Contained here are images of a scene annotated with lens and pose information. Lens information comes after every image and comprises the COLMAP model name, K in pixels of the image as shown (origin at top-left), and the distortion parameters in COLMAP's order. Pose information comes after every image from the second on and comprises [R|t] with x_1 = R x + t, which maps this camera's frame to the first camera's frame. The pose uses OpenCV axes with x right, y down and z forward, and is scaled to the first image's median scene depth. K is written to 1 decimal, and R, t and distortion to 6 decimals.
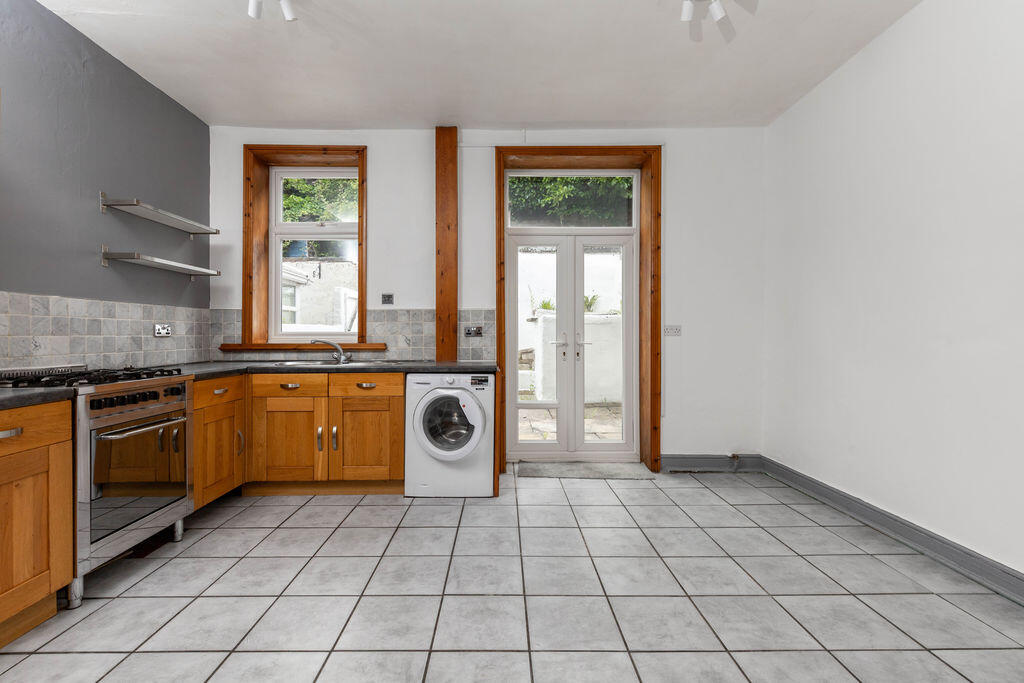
lens RADIAL K [[462.7, 0, 506.9], [0, 462.7, 336.0], [0, 0, 1]] dist [0.002252, -0.000148]
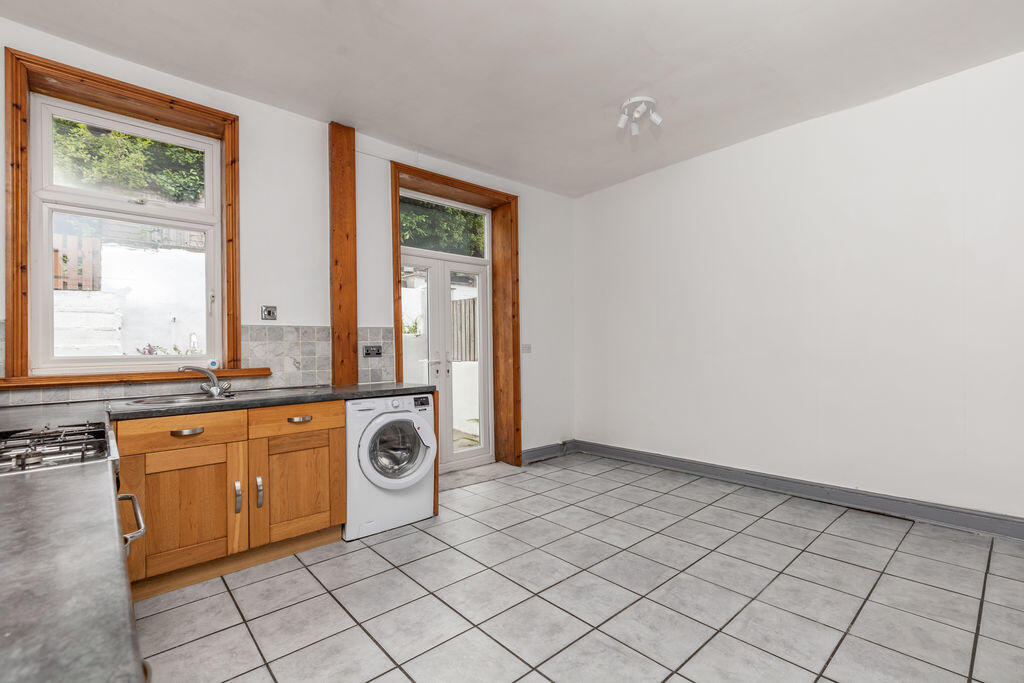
lens RADIAL K [[455.8, 0, 515.4], [0, 455.8, 345.6], [0, 0, 1]] dist [0.001509, -0.000176]
pose [[0.744710, -0.005153, 0.667369, -0.528162], [0.013246, 0.999887, -0.007060, -0.012514], [-0.667257, 0.014098, 0.744694, 0.132518]]
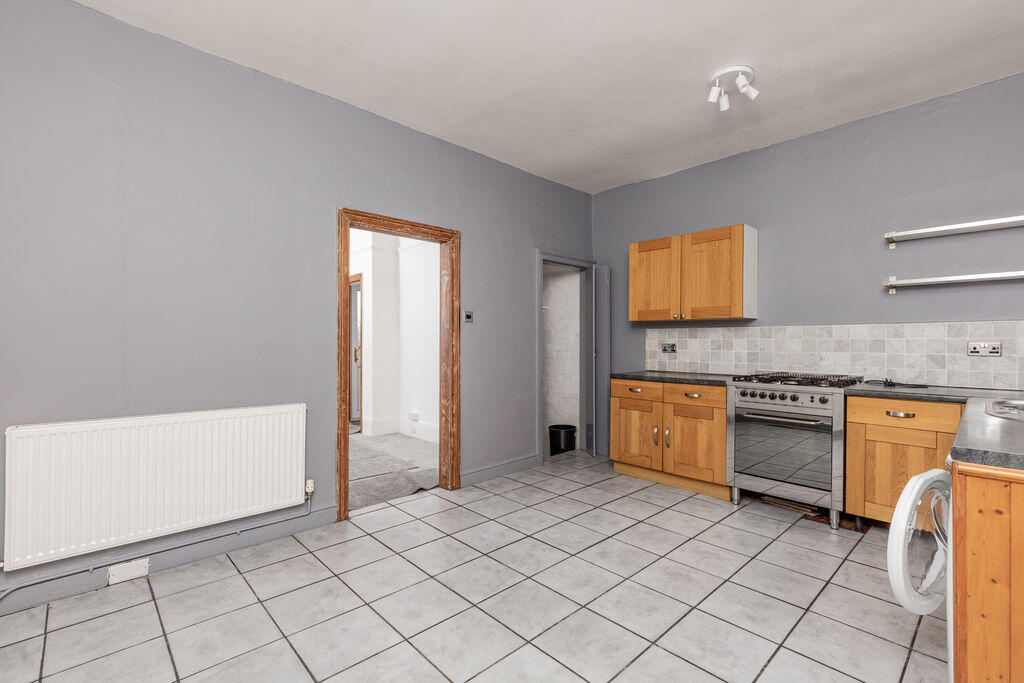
lens RADIAL K [[455.8, 0, 515.4], [0, 455.8, 345.6], [0, 0, 1]] dist [0.001509, -0.000176]
pose [[-0.730859, 0.010409, -0.682449, 0.509410], [0.002769, 0.999921, 0.012286, -0.029901], [0.682523, 0.007090, -0.730830, 0.980313]]
